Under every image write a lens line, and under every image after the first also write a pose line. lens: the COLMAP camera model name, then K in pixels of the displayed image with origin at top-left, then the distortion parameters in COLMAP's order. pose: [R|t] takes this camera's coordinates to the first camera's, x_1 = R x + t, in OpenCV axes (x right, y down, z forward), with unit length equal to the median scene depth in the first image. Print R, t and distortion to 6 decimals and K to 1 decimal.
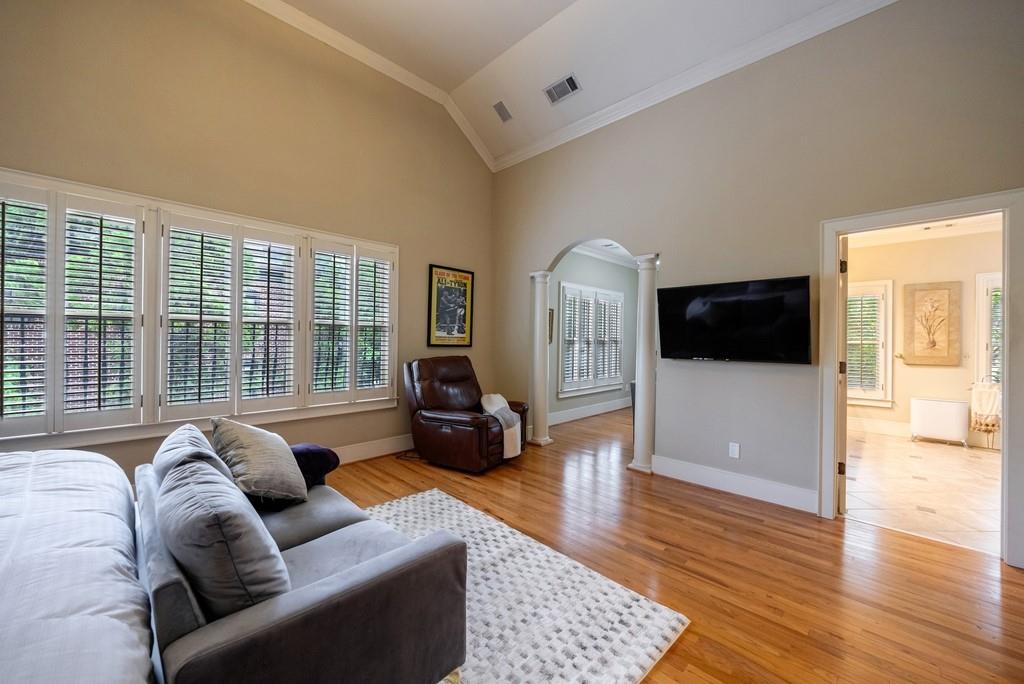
lens RADIAL K [[388.4, 0, 510.6], [0, 388.4, 338.5], [0, 0, 1]] dist [-0.004067, 0.000037]
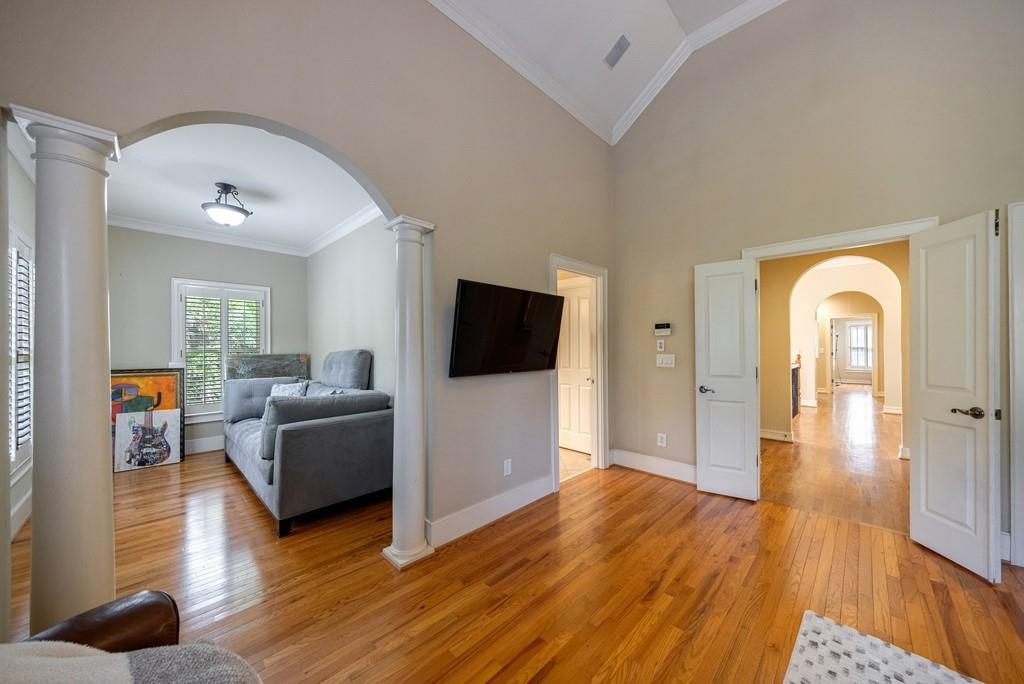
lens RADIAL K [[350.5, 0, 511.6], [0, 350.5, 346.1], [0, 0, 1]] dist [-0.011642, -0.000187]
pose [[0.011414, -0.005036, 0.999922, -0.191844], [0.002610, 0.999984, 0.005007, -0.008138], [-0.999931, 0.002553, 0.011427, 0.687017]]
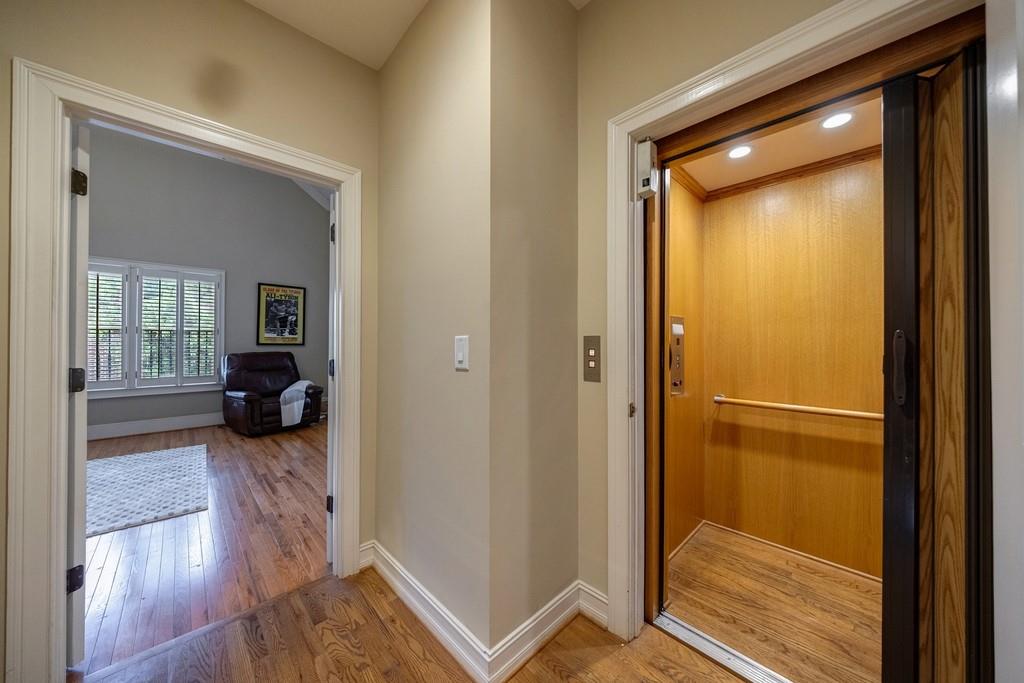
lens RADIAL K [[350.5, 0, 512.8], [0, 350.5, 338.2], [0, 0, 1]] dist [-0.011642, -0.000187]
pose [[0.999475, -0.011395, -0.030314, 0.682628], [0.011194, 0.999914, -0.006767, 0.015046], [0.030388, 0.006424, 0.999518, -0.160899]]
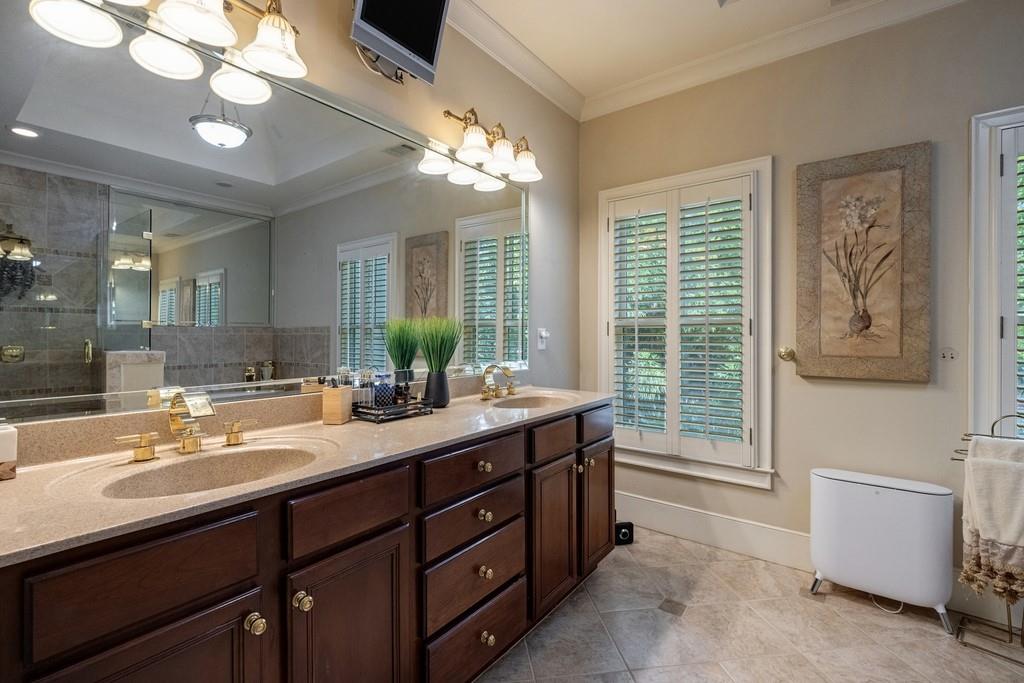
lens RADIAL K [[459.8, 0, 489.3], [0, 459.8, 334.8], [0, 0, 1]] dist [-0.003857, -0.000605]
pose [[0.994974, -0.008208, 0.099792, 0.764618], [0.007467, 0.999942, 0.007800, 0.022502], [-0.099850, -0.007015, 0.994978, 0.662184]]
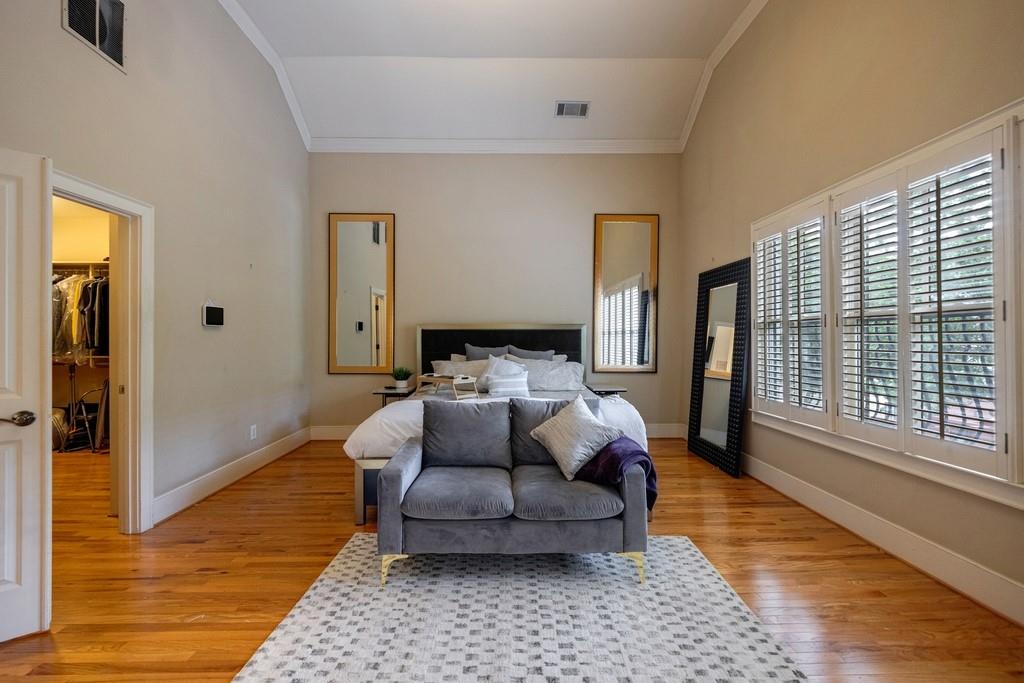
lens RADIAL K [[425.3, 0, 499.8], [0, 425.3, 337.0], [0, 0, 1]] dist [-0.002427, -0.001087]
pose [[-0.707859, -0.014025, -0.706215, 0.202342], [-0.002614, 0.999848, -0.017236, 0.008156], [0.706349, -0.010355, -0.707788, 0.707521]]
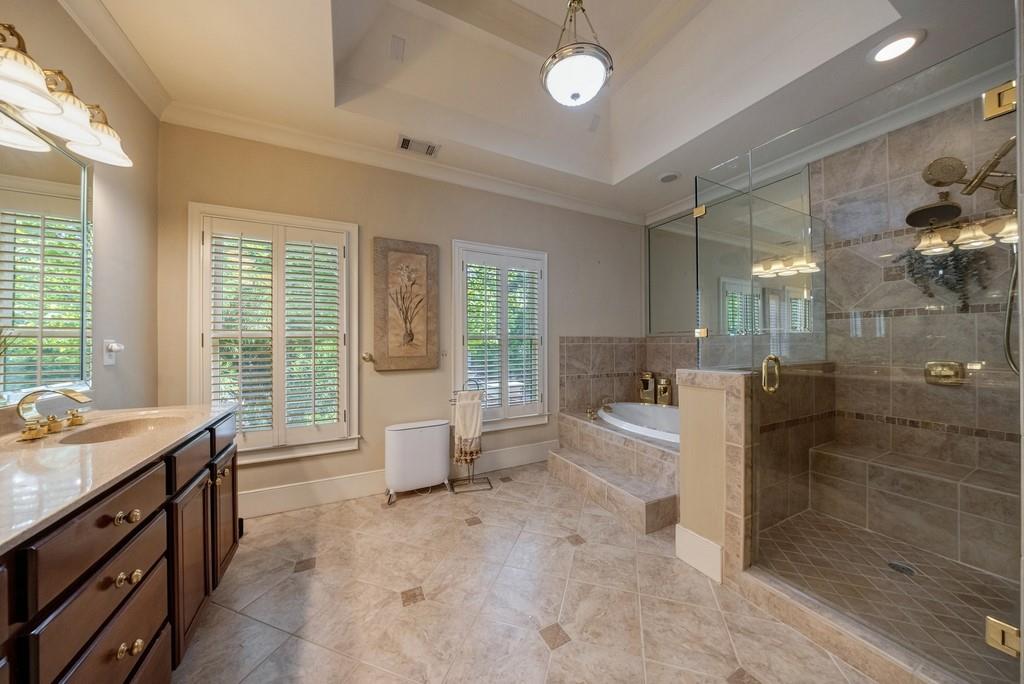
lens RADIAL K [[331.2, 0, 511.5], [0, 331.2, 339.6], [0, 0, 1]] dist [-0.008688, 0.000745]
pose [[0.320771, -0.004679, 0.947145, 0.685938], [0.004491, 0.999984, 0.003419, 0.019555], [-0.947146, 0.003157, 0.320787, 0.726336]]
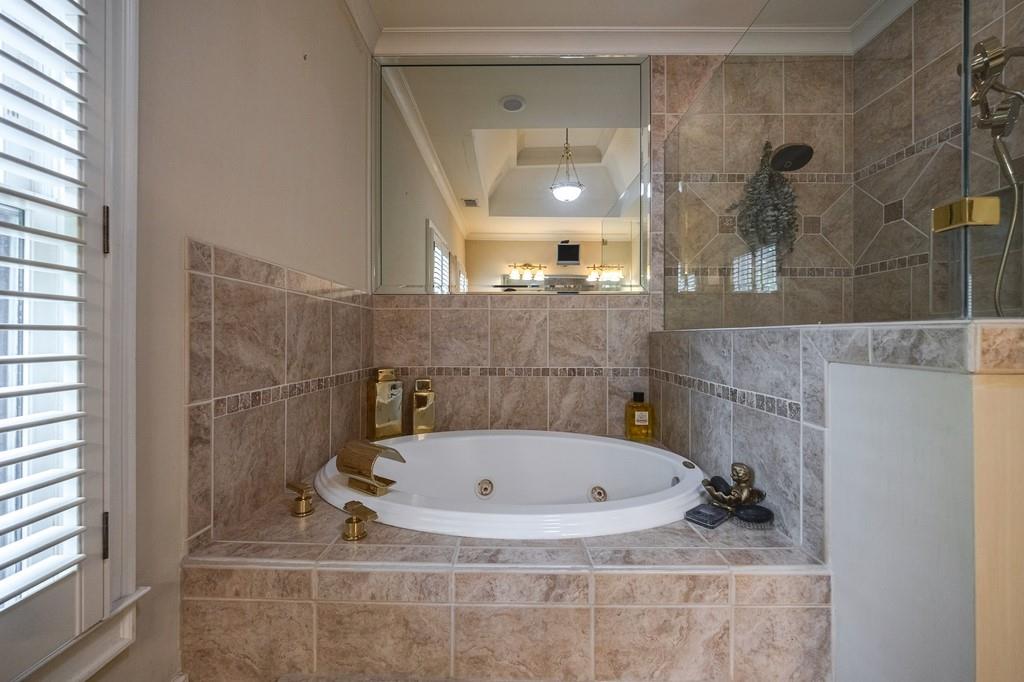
lens RADIAL K [[389.9, 0, 502.0], [0, 389.9, 338.0], [0, 0, 1]] dist [-0.010714, -0.000398]
pose [[-0.693206, -0.010926, 0.720657, 1.124534], [-0.010172, 0.999934, 0.005376, 0.062390], [-0.720668, -0.003604, -0.693271, 0.873632]]
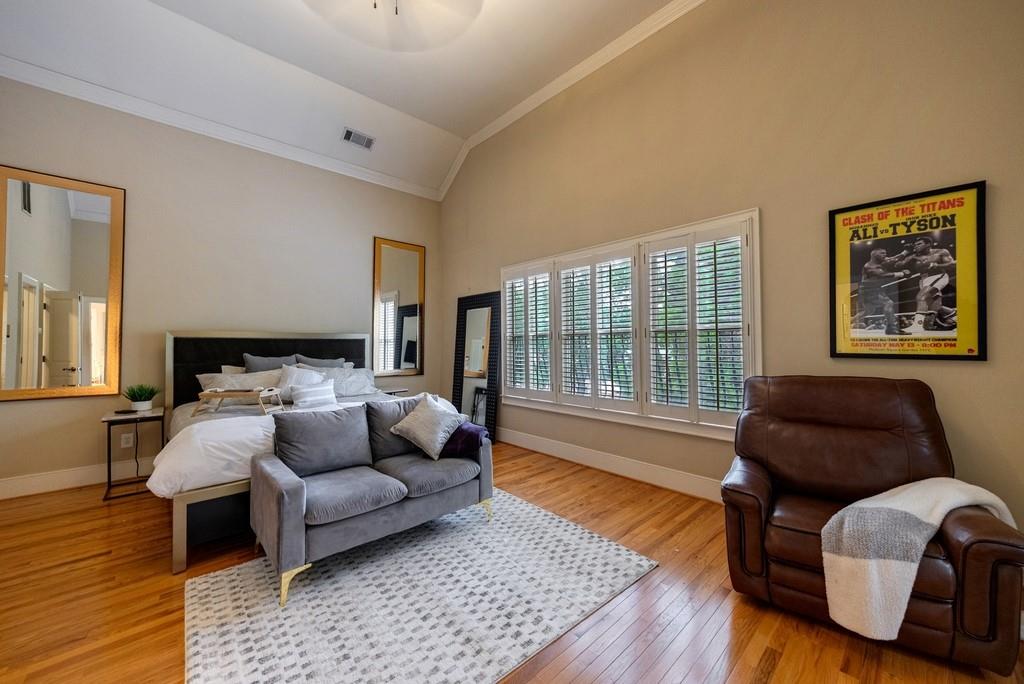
lens RADIAL K [[386.8, 0, 511.1], [0, 386.8, 338.2], [0, 0, 1]] dist [0.000374, -0.001184]
pose [[-0.051382, -0.029107, -0.998255, 0.364861], [0.011140, 0.999496, -0.029717, 0.004396], [0.998617, -0.012647, -0.051032, 0.551419]]
